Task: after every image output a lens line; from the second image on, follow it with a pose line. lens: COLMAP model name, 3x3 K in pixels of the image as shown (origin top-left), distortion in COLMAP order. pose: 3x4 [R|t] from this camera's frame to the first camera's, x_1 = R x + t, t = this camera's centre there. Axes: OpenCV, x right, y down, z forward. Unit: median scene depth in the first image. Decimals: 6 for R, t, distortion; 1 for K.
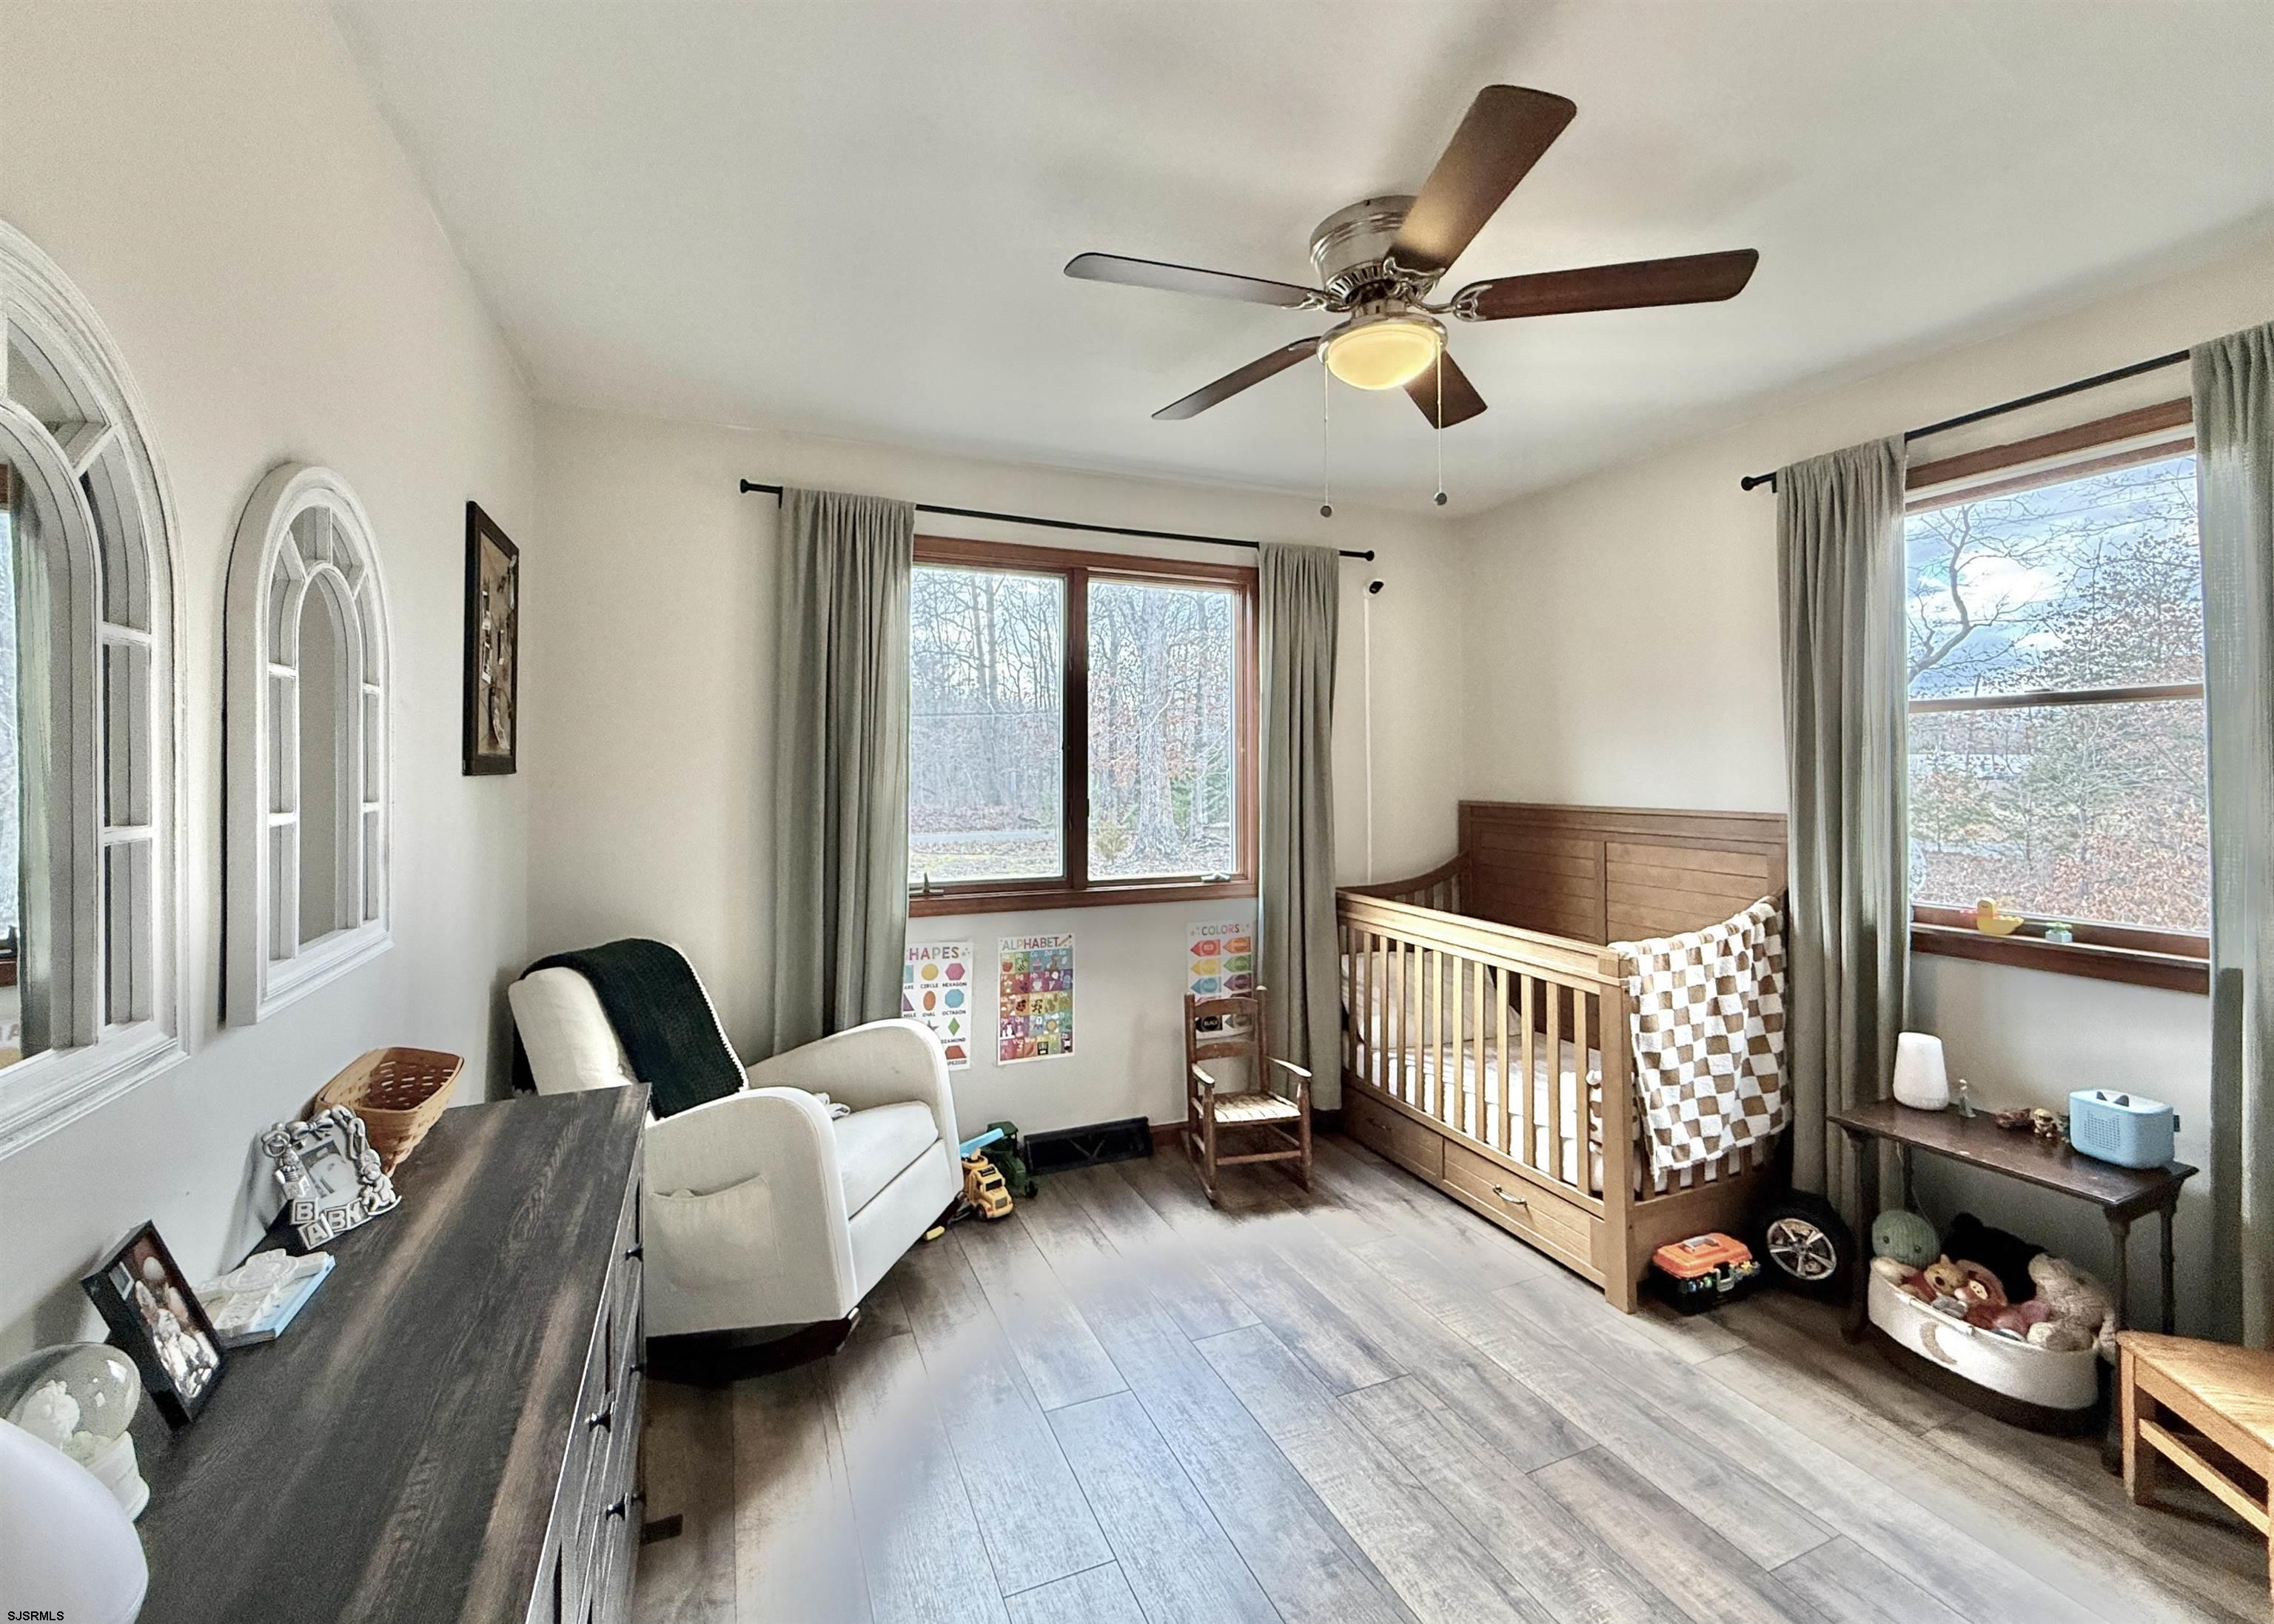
lens RADIAL K [[934.5, 0, 1138.7], [0, 934.5, 724.0], [0, 0, 1]] dist [0.000969, 0.000105]
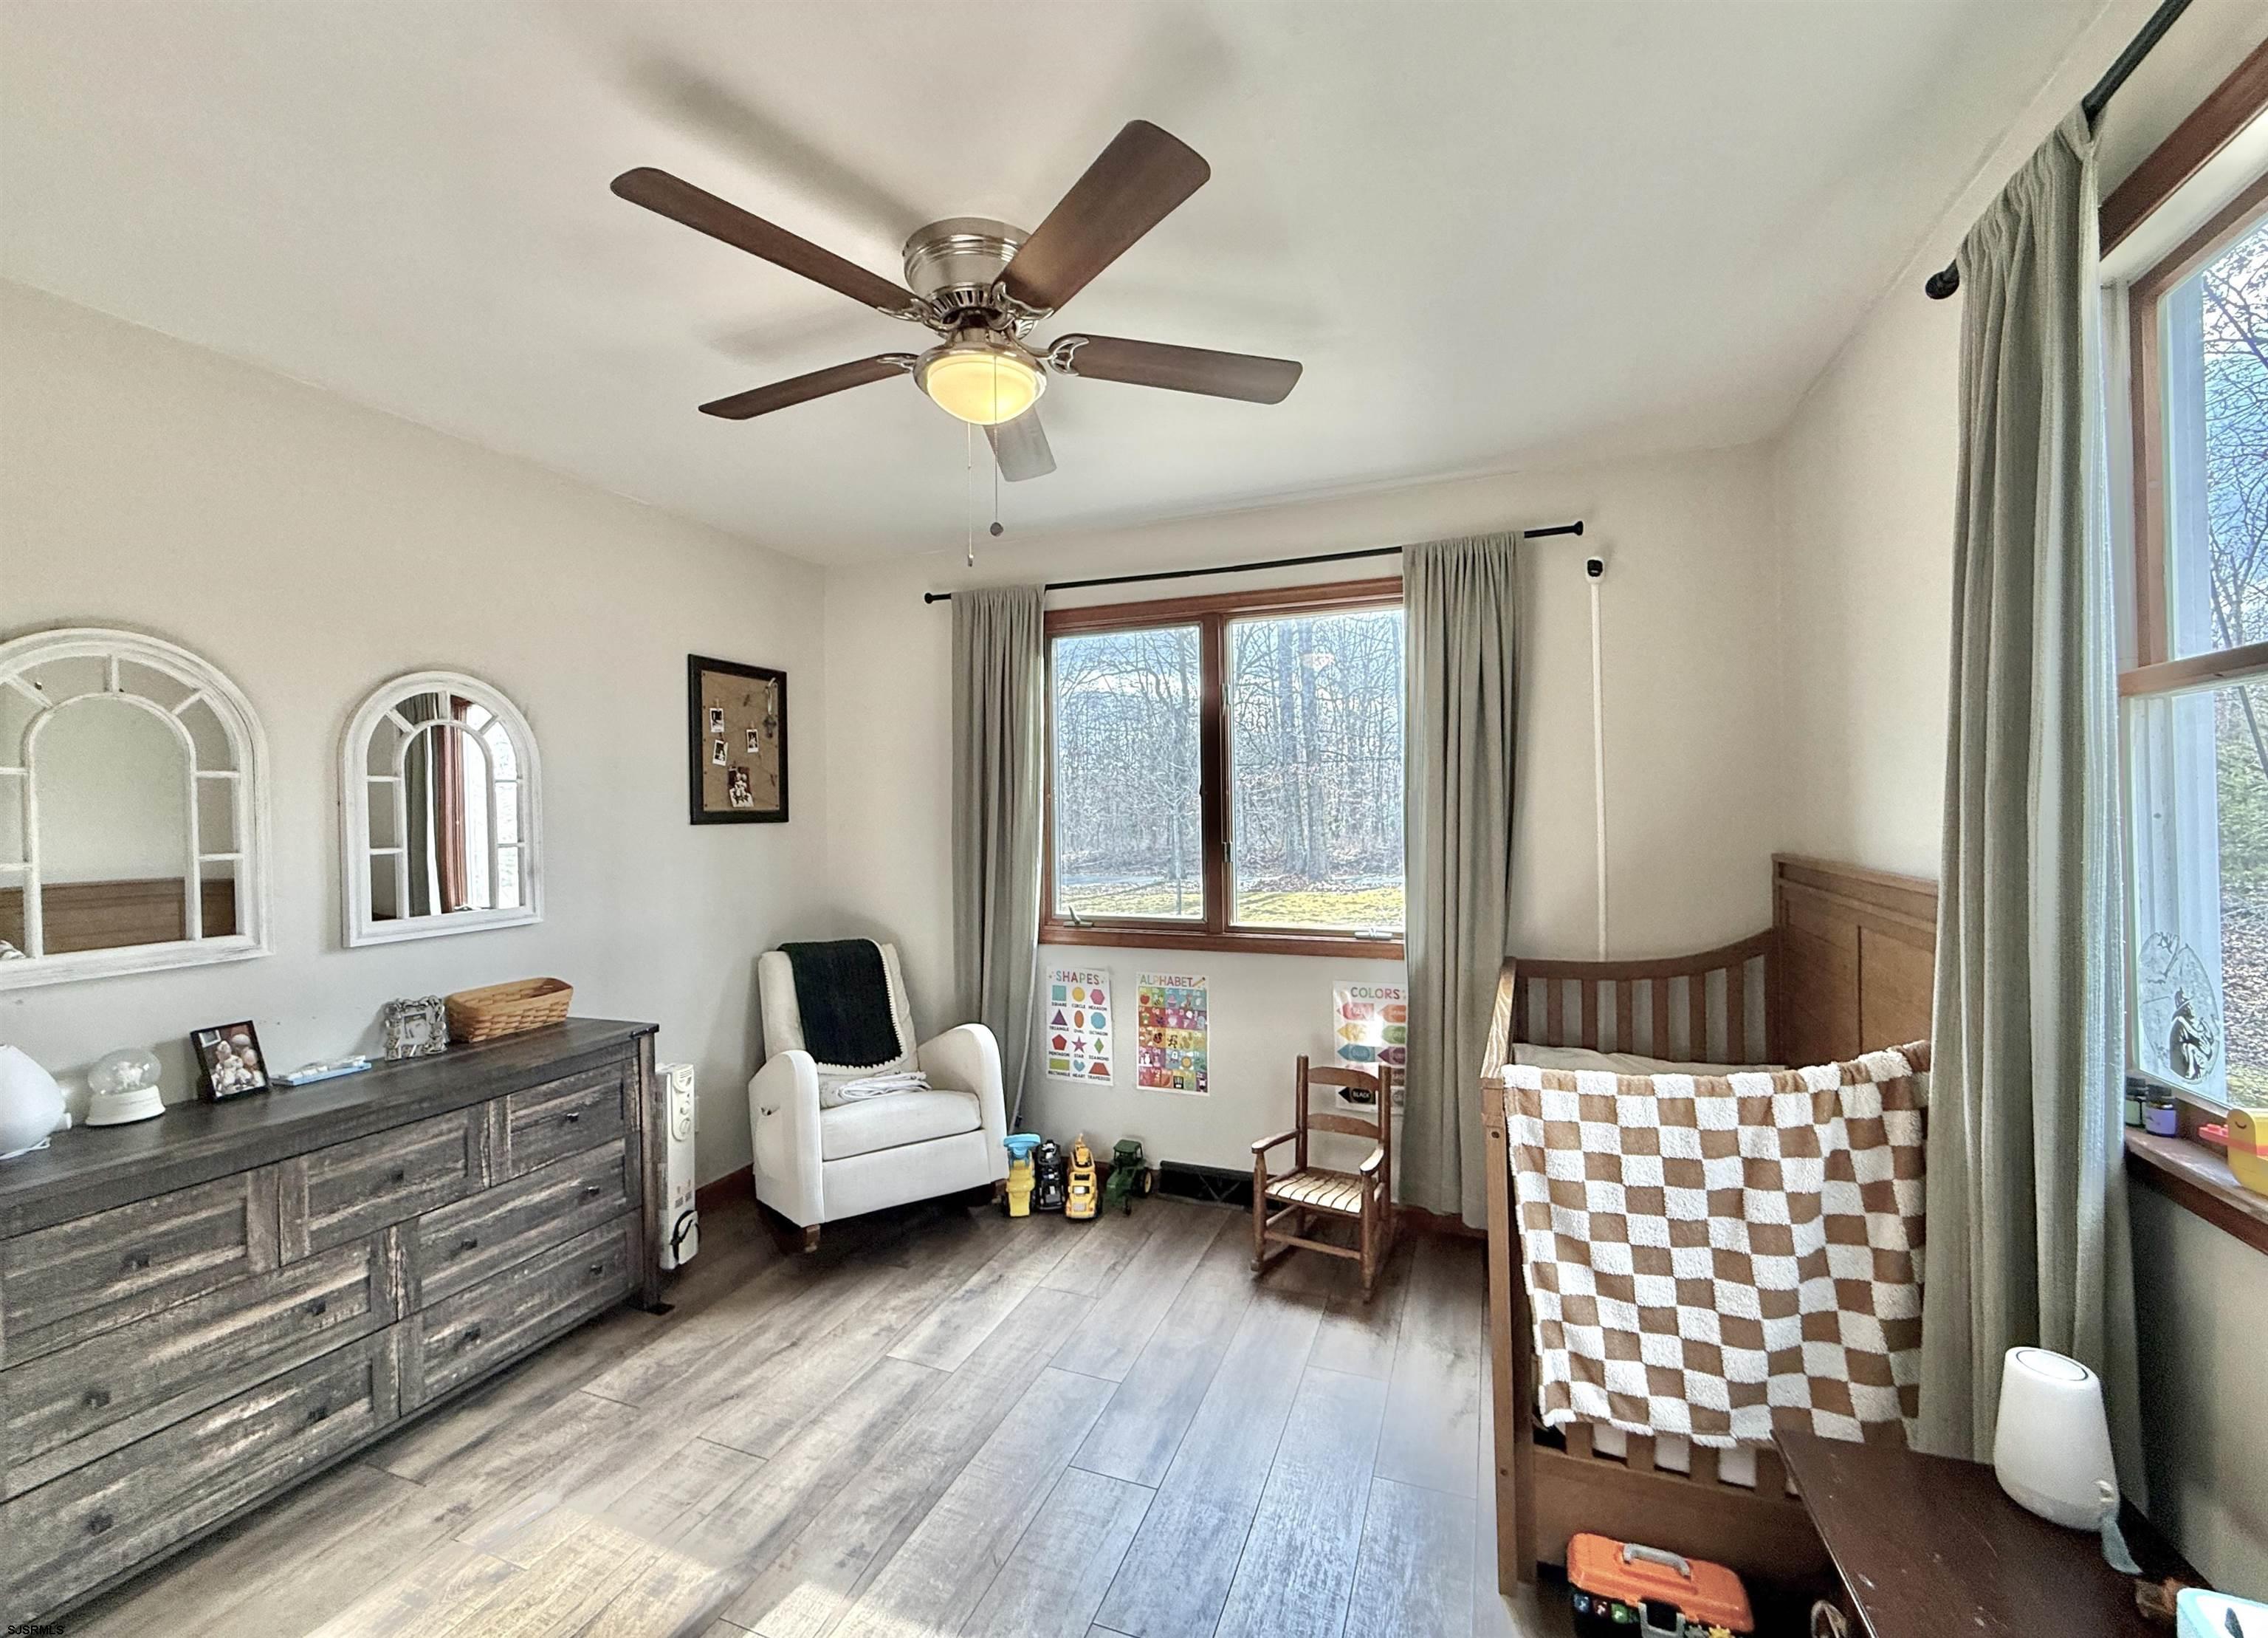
lens RADIAL K [[922.7, 0, 1137.7], [0, 922.7, 786.1], [0, 0, 1]] dist [0.001272, -0.000164]
pose [[0.719254, -0.028692, -0.694154, 0.613235], [0.047111, 0.998861, 0.007529, 0.007400], [0.693148, -0.038117, 0.719787, 0.250220]]
